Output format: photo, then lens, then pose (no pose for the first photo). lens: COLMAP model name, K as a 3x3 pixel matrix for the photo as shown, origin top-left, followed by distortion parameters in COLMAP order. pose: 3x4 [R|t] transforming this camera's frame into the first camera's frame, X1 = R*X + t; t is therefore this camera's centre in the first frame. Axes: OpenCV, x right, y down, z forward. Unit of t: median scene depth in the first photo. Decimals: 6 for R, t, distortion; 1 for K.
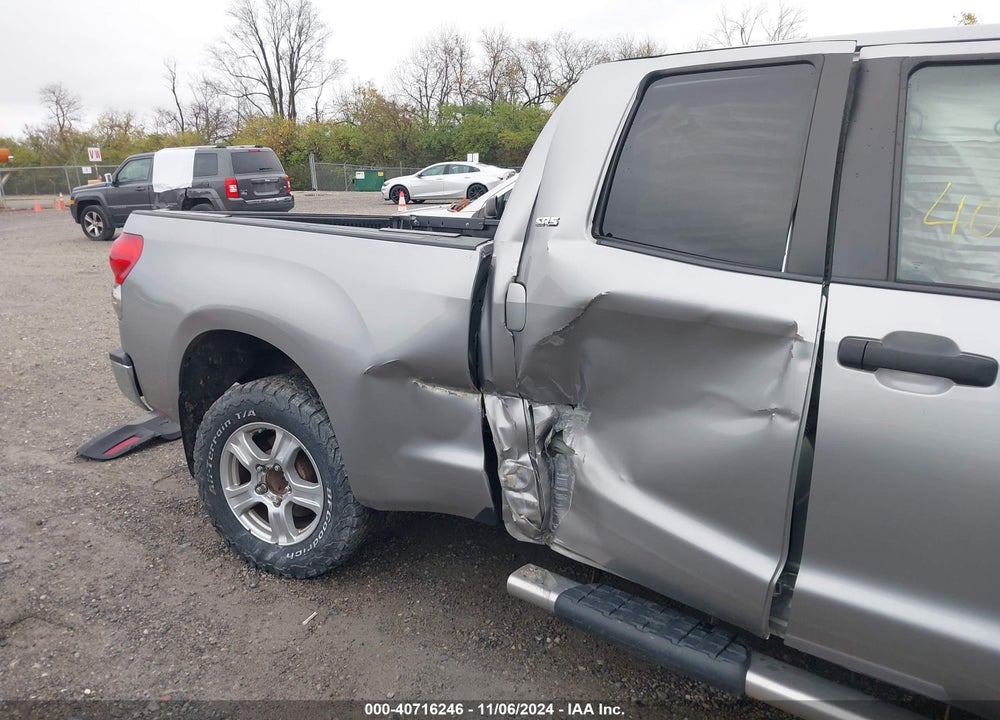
lens RADIAL K [[789.8, 0, 493.4], [0, 789.8, 358.8], [0, 0, 1]] dist [0.018461, -0.024868]
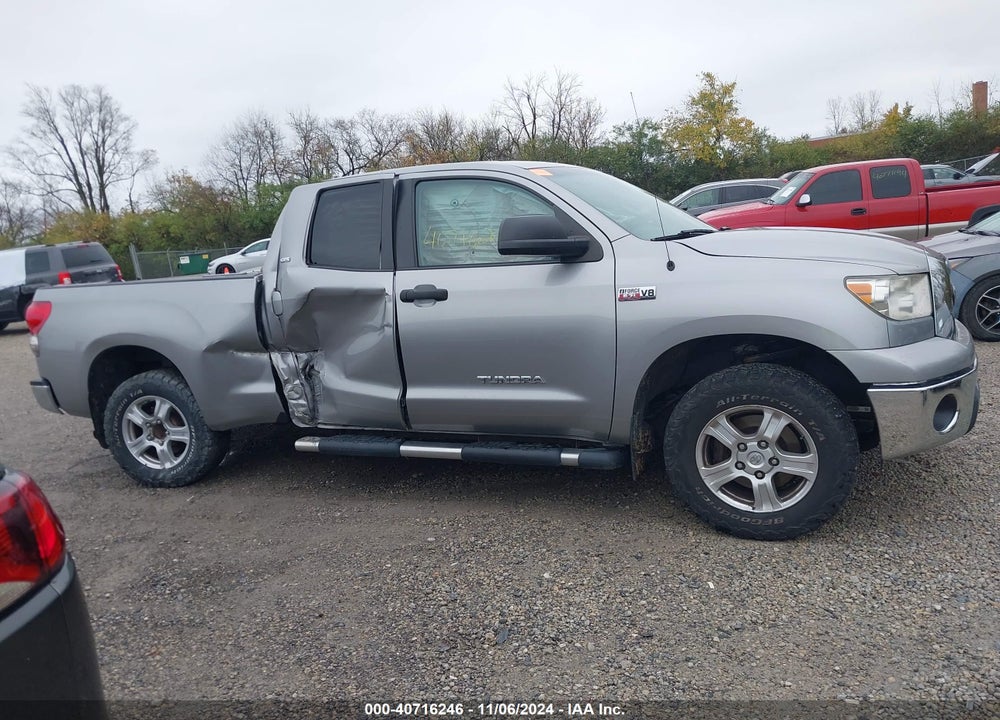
lens RADIAL K [[789.8, 0, 508.4], [0, 789.8, 368.3], [0, 0, 1]] dist [0.018461, -0.024868]
pose [[0.970002, -0.133261, 0.203315, 0.129059], [0.146210, 0.987990, -0.049988, 0.221327], [-0.194212, 0.078215, 0.977836, -0.844555]]
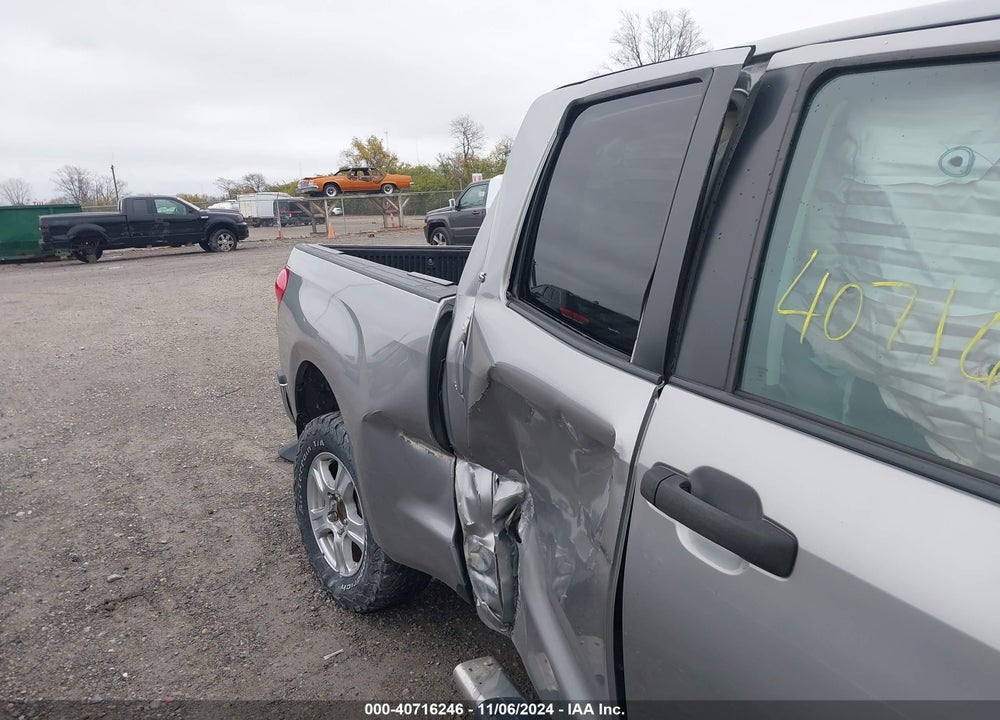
lens RADIAL K [[789.8, 0, 503.1], [0, 789.8, 364.0], [0, 0, 1]] dist [0.018461, -0.024868]
pose [[0.896993, 0.080161, -0.434716, 0.351888], [-0.086433, 0.996243, 0.005359, -0.061115], [0.433512, 0.032767, 0.900552, 0.165287]]
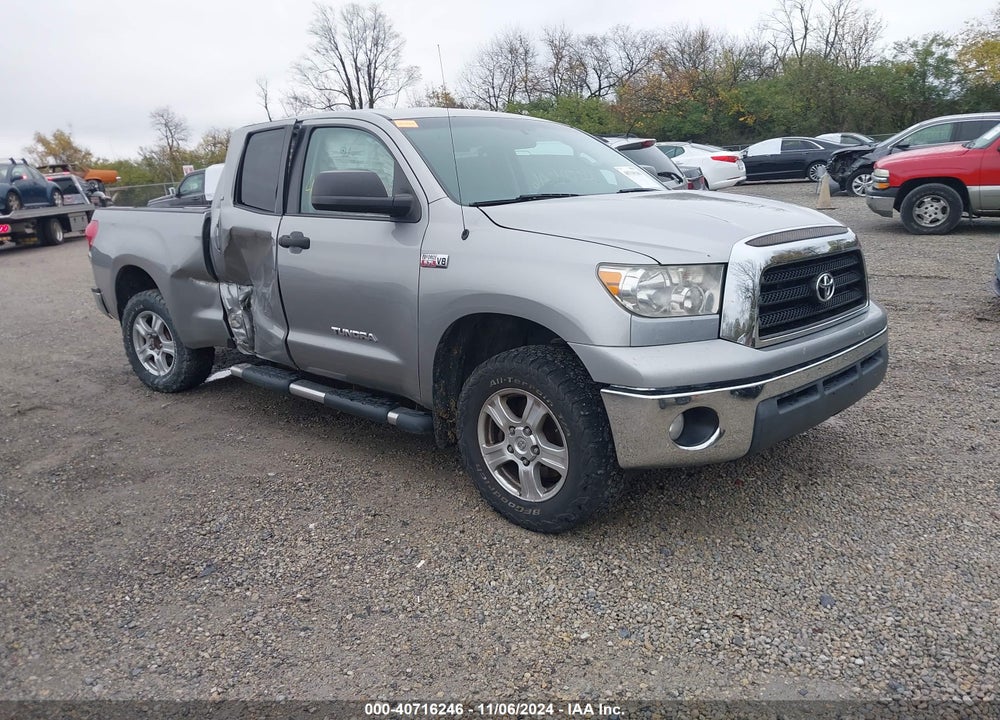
lens RADIAL K [[789.8, 0, 521.4], [0, 789.8, 381.1], [0, 0, 1]] dist [0.018461, -0.024868]
pose [[0.993461, -0.029579, -0.110277, 0.848780], [0.033278, 0.998938, 0.031856, 0.222510], [0.109217, -0.035318, 0.993390, -0.863202]]
